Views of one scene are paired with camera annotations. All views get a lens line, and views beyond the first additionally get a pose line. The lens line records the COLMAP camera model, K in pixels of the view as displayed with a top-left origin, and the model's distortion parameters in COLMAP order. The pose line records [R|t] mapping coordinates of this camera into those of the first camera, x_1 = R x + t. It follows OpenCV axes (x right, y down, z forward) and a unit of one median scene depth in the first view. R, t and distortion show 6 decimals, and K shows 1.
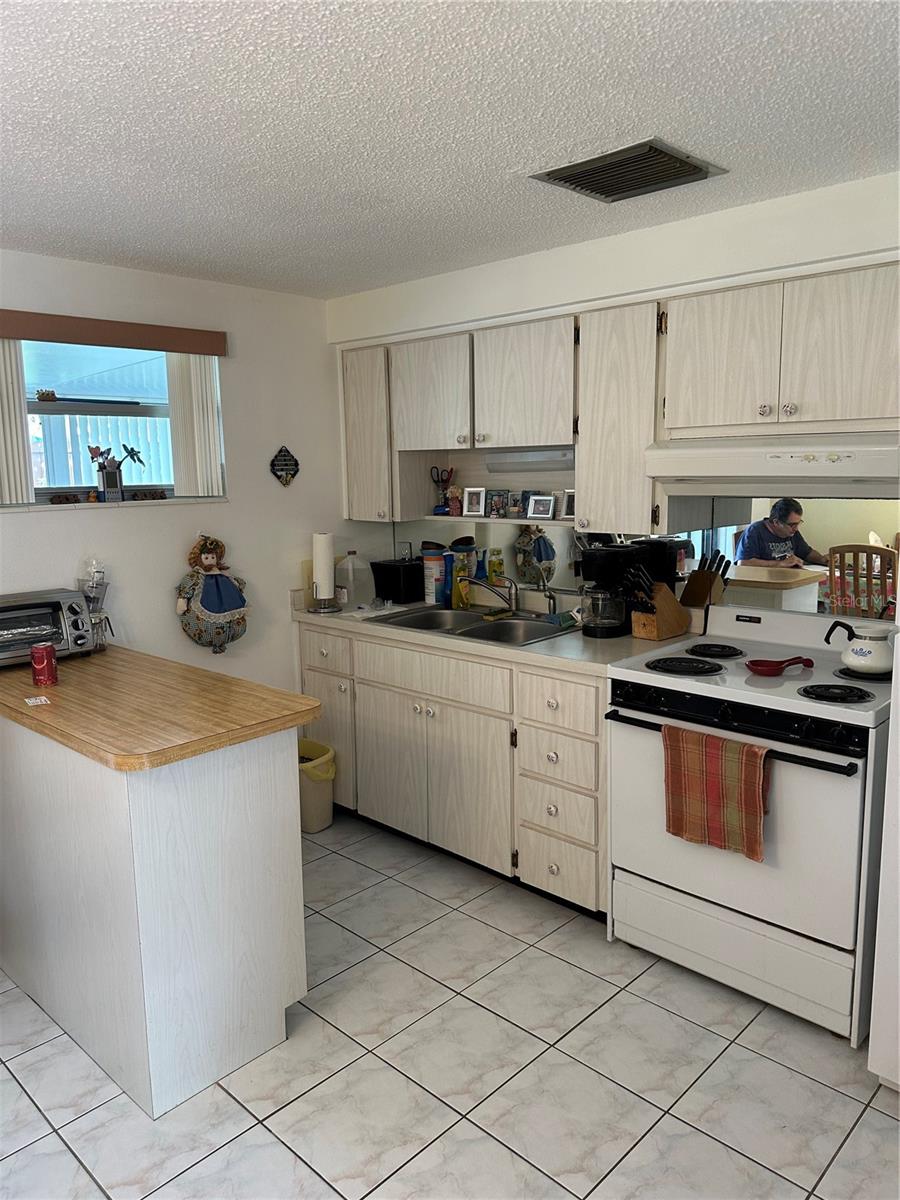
lens RADIAL K [[857.6, 0, 457.3], [0, 857.6, 598.4], [0, 0, 1]] dist [0.074941, -0.062514]
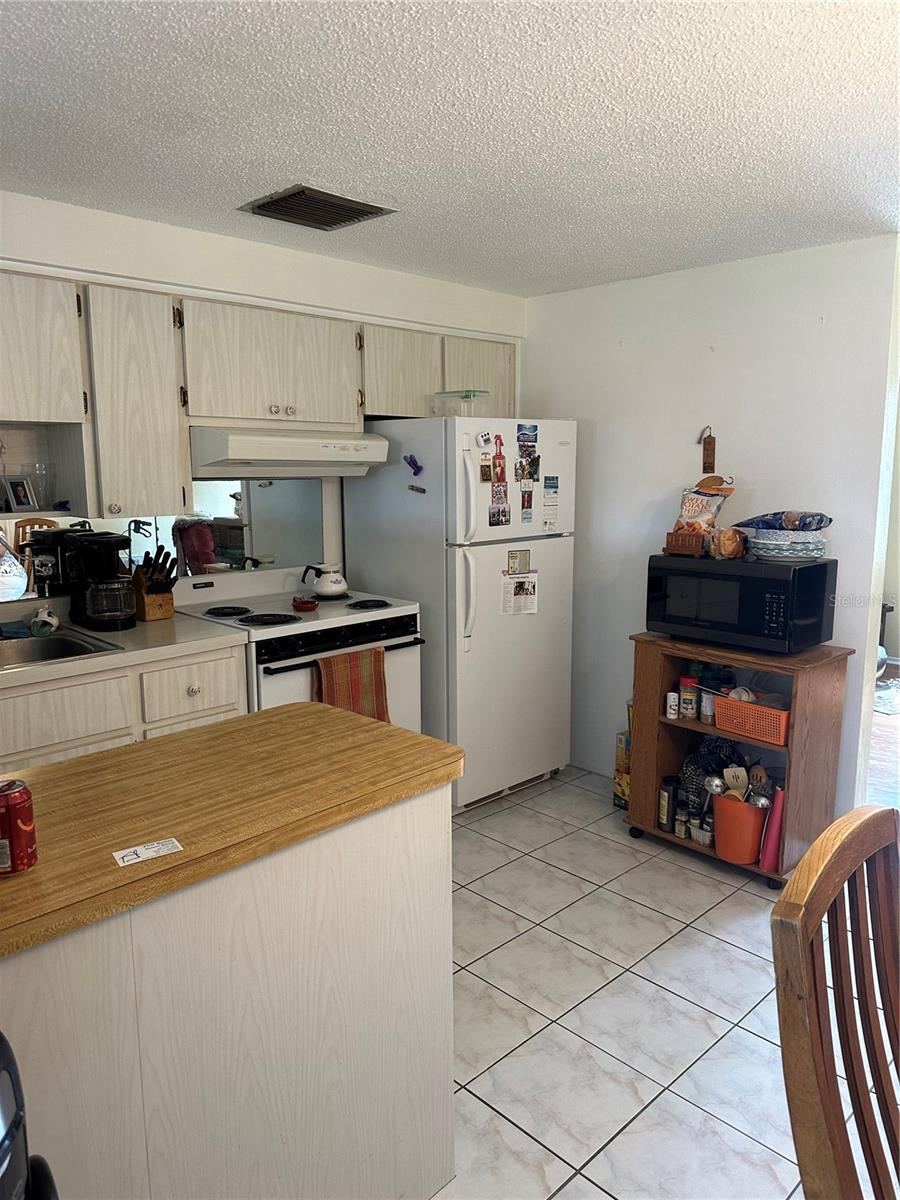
lens RADIAL K [[857.6, 0, 459.2], [0, 857.6, 604.1], [0, 0, 1]] dist [0.074941, -0.062514]
pose [[0.014356, -0.151114, 0.988412, -0.983957], [0.155636, 0.976804, 0.147079, -0.082914], [-0.987710, 0.151721, 0.037542, 0.748998]]
